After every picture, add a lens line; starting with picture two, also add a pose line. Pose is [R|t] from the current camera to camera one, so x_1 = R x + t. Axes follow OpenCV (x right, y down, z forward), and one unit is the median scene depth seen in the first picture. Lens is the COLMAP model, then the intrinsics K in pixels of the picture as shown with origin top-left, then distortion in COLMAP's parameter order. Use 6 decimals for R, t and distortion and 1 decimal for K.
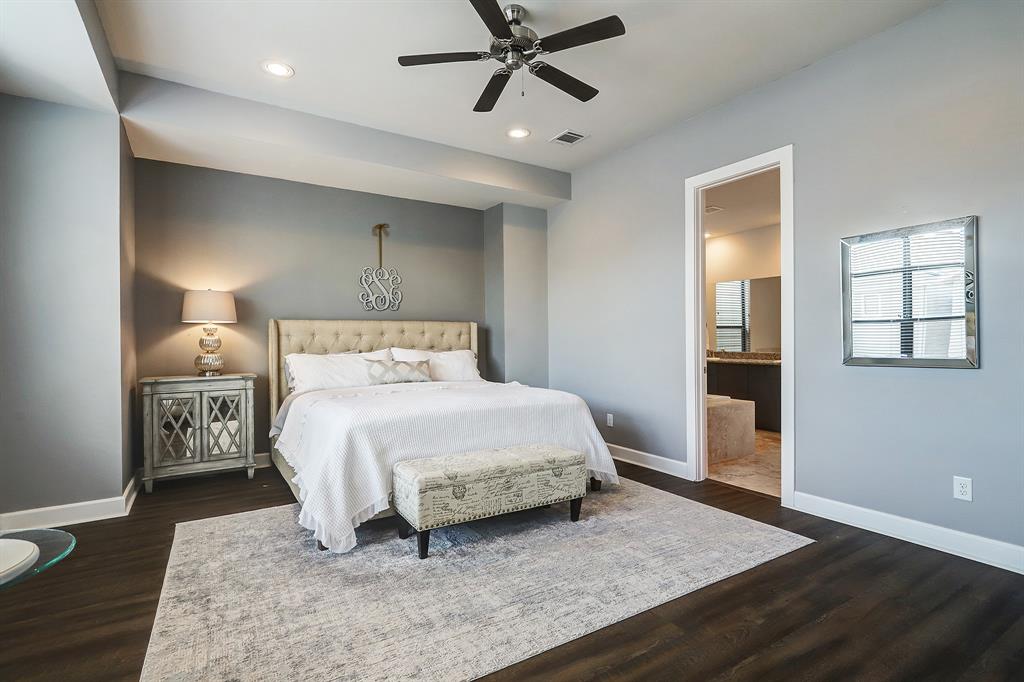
lens RADIAL K [[492.9, 0, 512.0], [0, 492.9, 341.0], [0, 0, 1]] dist [-0.002435, -0.000284]
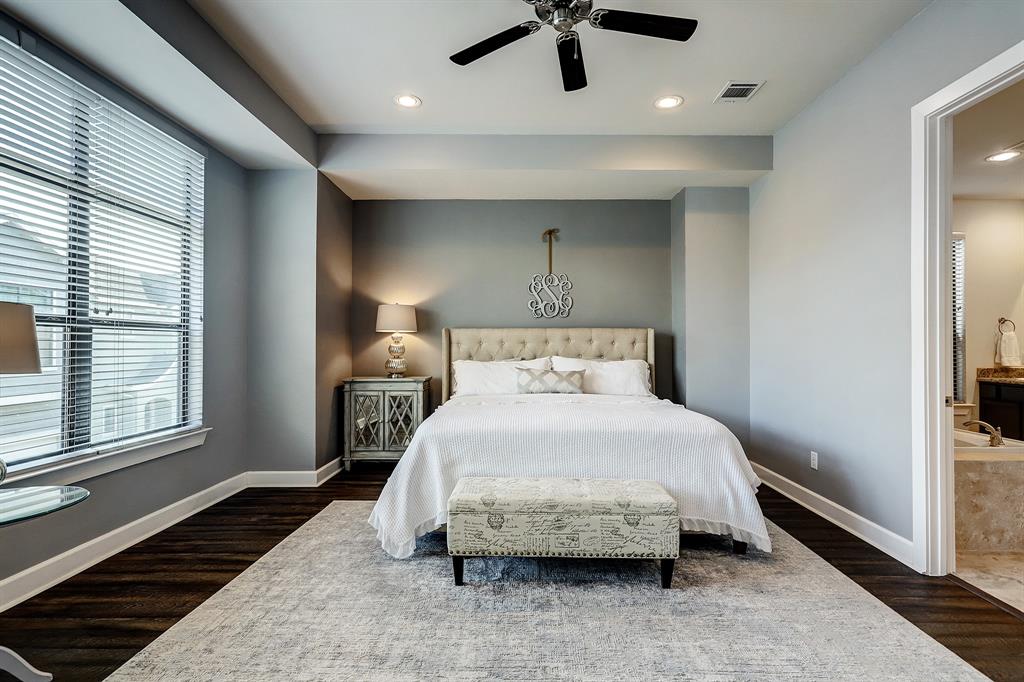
lens RADIAL K [[496.3, 0, 514.7], [0, 496.3, 342.8], [0, 0, 1]] dist [-0.002650, 0.000055]
pose [[0.843629, 0.004226, -0.536910, 0.266406], [-0.007706, 0.999961, -0.004237, -0.009401], [0.536871, 0.007712, 0.843629, 0.168282]]
